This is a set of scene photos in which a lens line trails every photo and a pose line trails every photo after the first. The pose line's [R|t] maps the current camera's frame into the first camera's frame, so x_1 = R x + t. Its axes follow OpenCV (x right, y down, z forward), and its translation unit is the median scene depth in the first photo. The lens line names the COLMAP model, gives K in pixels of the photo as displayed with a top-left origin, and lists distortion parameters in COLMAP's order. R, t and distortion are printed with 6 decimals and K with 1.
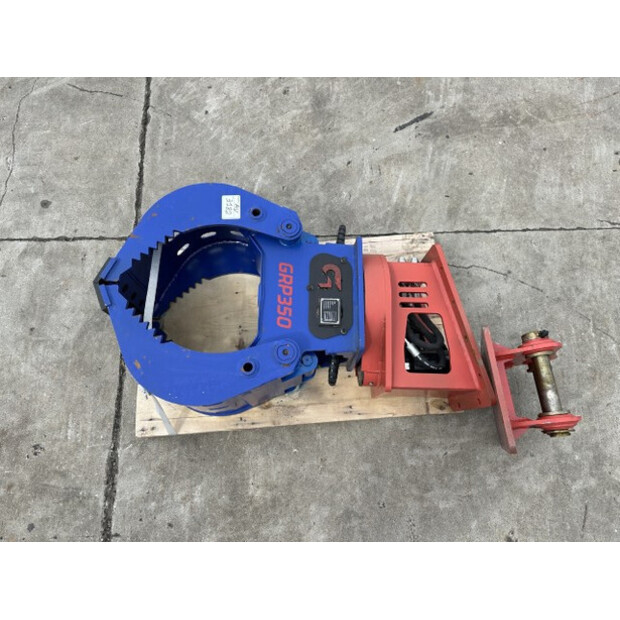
lens RADIAL K [[441.9, 0, 307.3], [0, 441.9, 313.6], [0, 0, 1]] dist [0.020595, -0.034387]
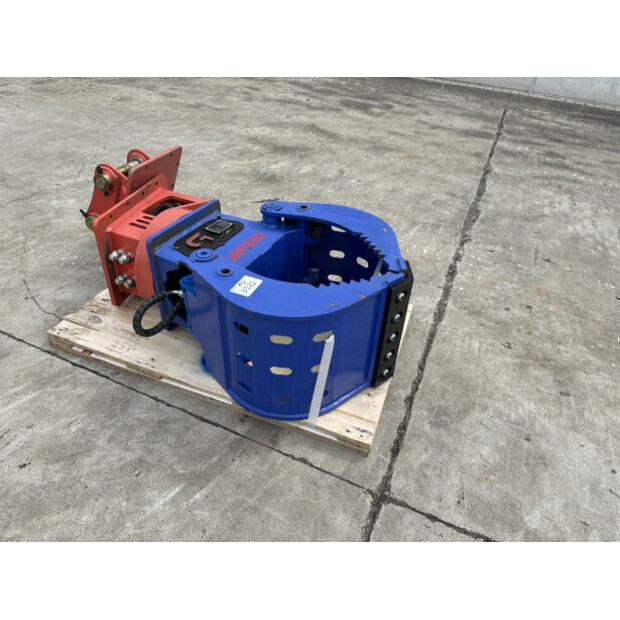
lens RADIAL K [[441.9, 0, 310.4], [0, 441.9, 303.8], [0, 0, 1]] dist [0.020595, -0.034387]
pose [[-0.908782, -0.288976, 0.301011, -0.460698], [0.378248, -0.265906, 0.886692, -0.798681], [-0.176192, 0.919667, 0.350955, 0.597733]]
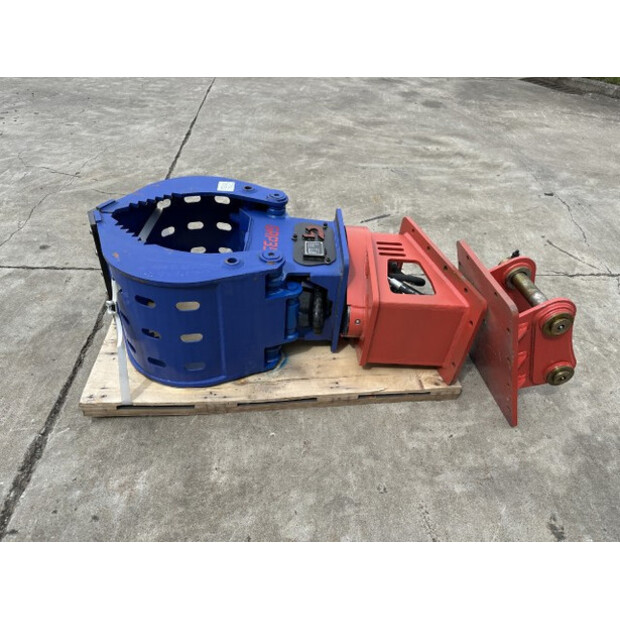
lens RADIAL K [[441.9, 0, 314.8], [0, 441.9, 310.9], [0, 0, 1]] dist [0.020595, -0.034387]
pose [[0.997044, 0.026820, 0.071997, -0.014051], [0.018559, 0.825269, -0.564435, 0.571543], [-0.074555, 0.564102, 0.822332, 0.181259]]
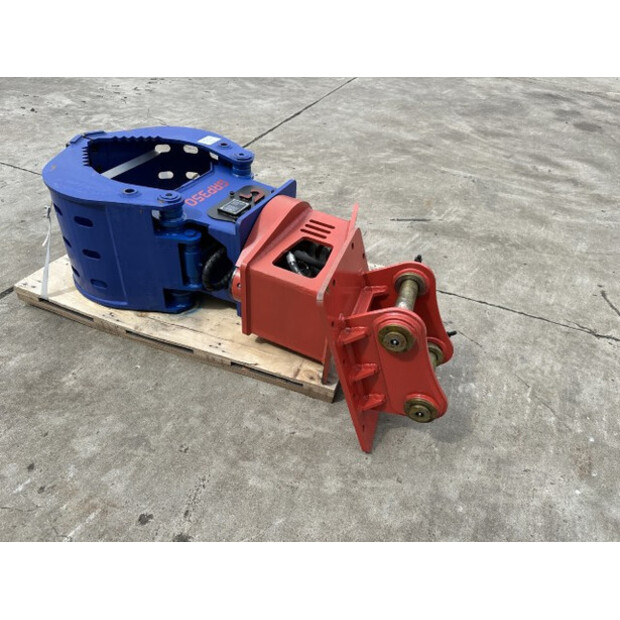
lens RADIAL K [[441.9, 0, 313.3], [0, 441.9, 306.4], [0, 0, 1]] dist [0.020595, -0.034387]
pose [[0.912113, 0.312704, -0.265078, 0.463476], [-0.408104, 0.753773, -0.515050, 0.513904], [0.038750, 0.577963, 0.815142, 0.234921]]
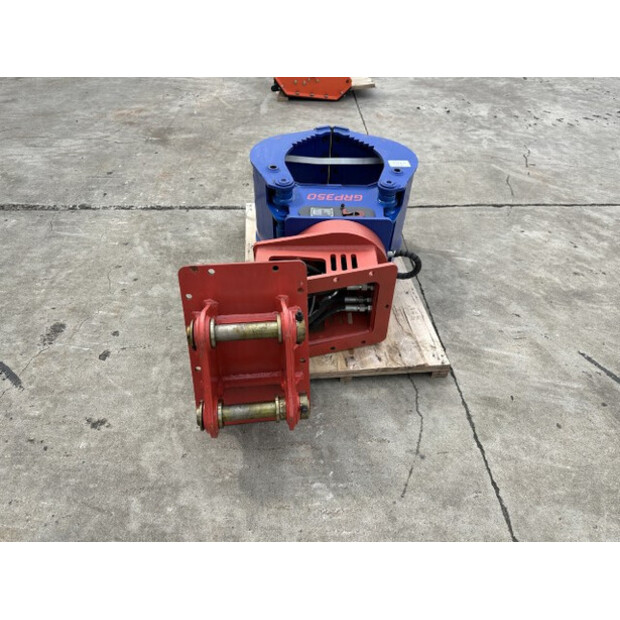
lens RADIAL K [[441.9, 0, 312.3], [0, 441.9, 309.3], [0, 0, 1]] dist [0.020595, -0.034387]
pose [[0.022329, 0.669883, -0.742131, 0.903571], [-0.963675, 0.212031, 0.162396, -0.096174], [0.266141, 0.711547, 0.650284, 0.323506]]
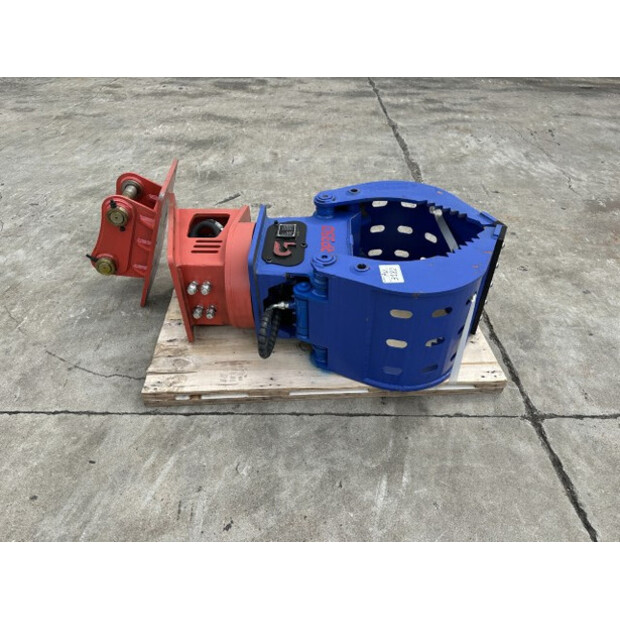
lens RADIAL K [[441.9, 0, 309.2], [0, 441.9, 307.0], [0, 0, 1]] dist [0.020595, -0.034387]
pose [[-0.999821, -0.008434, 0.016916, -0.021775], [0.018844, -0.375199, 0.926753, -0.903185], [-0.001470, 0.926906, 0.375291, 0.614867]]
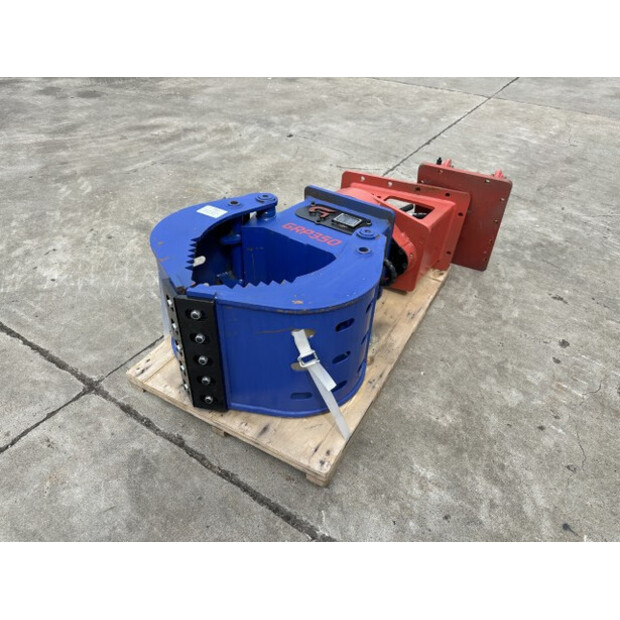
lens RADIAL K [[441.9, 0, 313.8], [0, 441.9, 309.3], [0, 0, 1]] dist [0.020595, -0.034387]
pose [[0.554811, -0.498118, 0.666380, -0.699245], [0.783912, 0.581282, -0.218158, 0.247376], [-0.278687, 0.643420, 0.712983, 0.295051]]
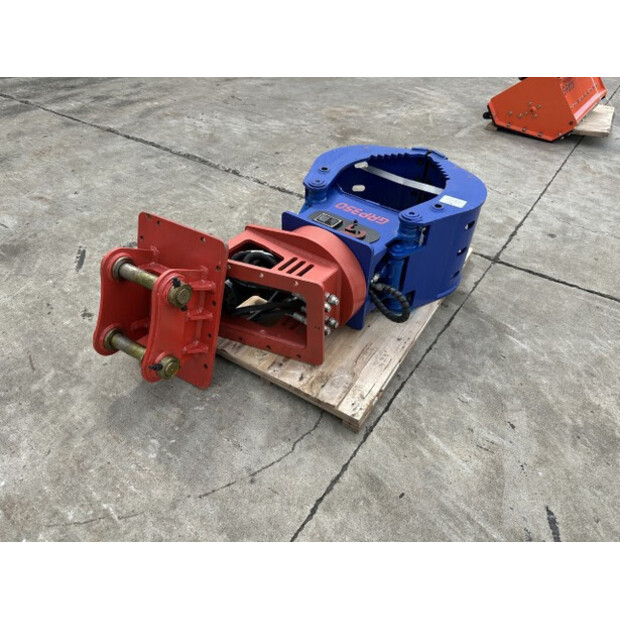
lens RADIAL K [[441.9, 0, 309.7], [0, 441.9, 307.4], [0, 0, 1]] dist [0.020595, -0.034387]
pose [[-0.596702, 0.513798, -0.616408, 0.746514], [-0.772227, -0.158789, 0.615184, -0.588591], [0.218201, 0.843088, 0.491518, 0.491279]]
